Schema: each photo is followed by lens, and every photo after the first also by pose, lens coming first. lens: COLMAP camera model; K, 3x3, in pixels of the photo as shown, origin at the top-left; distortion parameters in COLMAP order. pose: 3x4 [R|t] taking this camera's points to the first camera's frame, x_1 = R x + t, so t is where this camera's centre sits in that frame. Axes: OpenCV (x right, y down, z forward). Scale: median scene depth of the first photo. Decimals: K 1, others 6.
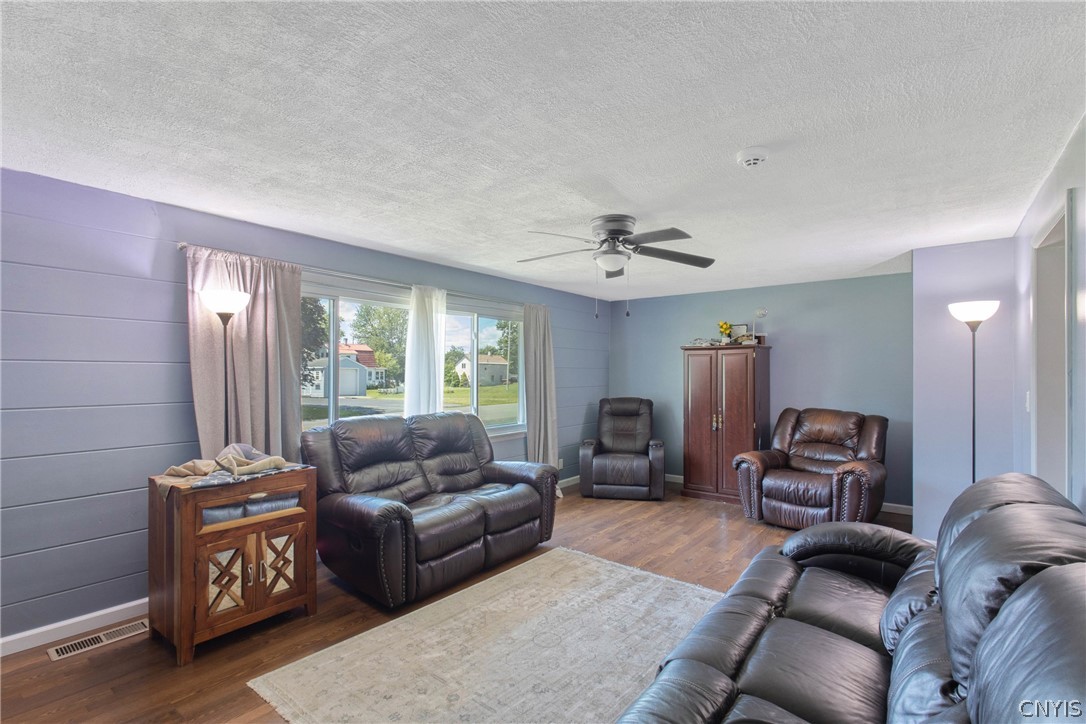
lens RADIAL K [[497.9, 0, 539.1], [0, 497.9, 360.2], [0, 0, 1]] dist [0.000877, 0.000624]
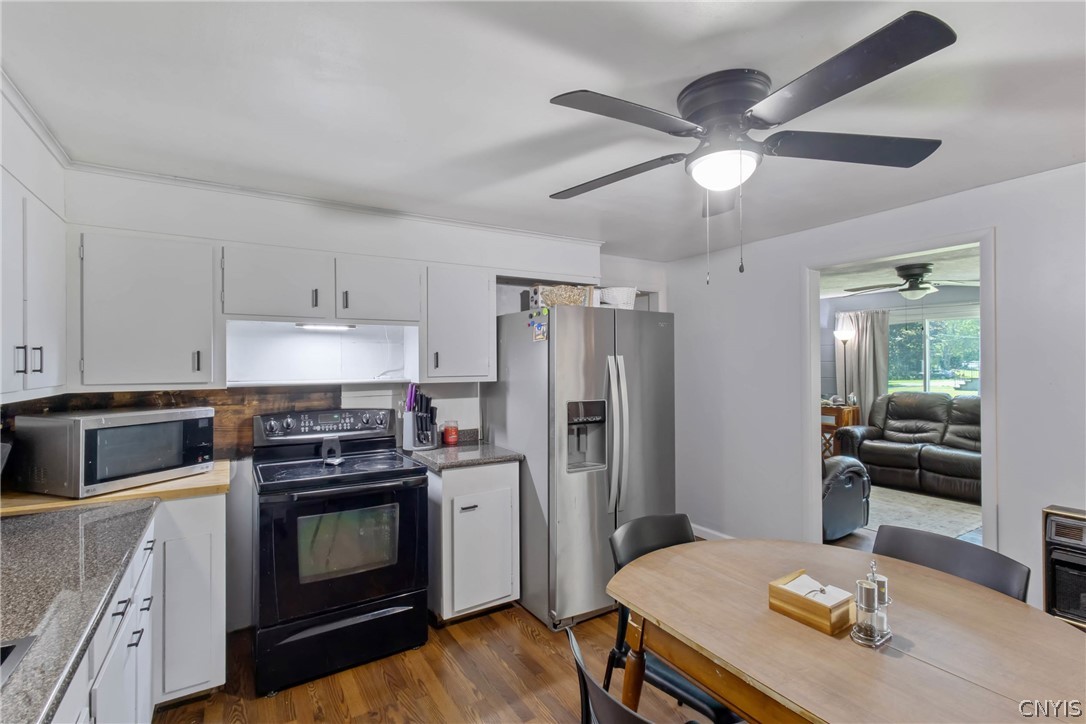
lens RADIAL K [[503.1, 0, 544.7], [0, 503.1, 360.9], [0, 0, 1]] dist [0.000652, 0.000209]
pose [[-0.339899, -0.006596, -0.940439, 2.000751], [0.026175, 0.999522, -0.016471, 0.003475], [0.940098, -0.030214, -0.339564, 0.483416]]
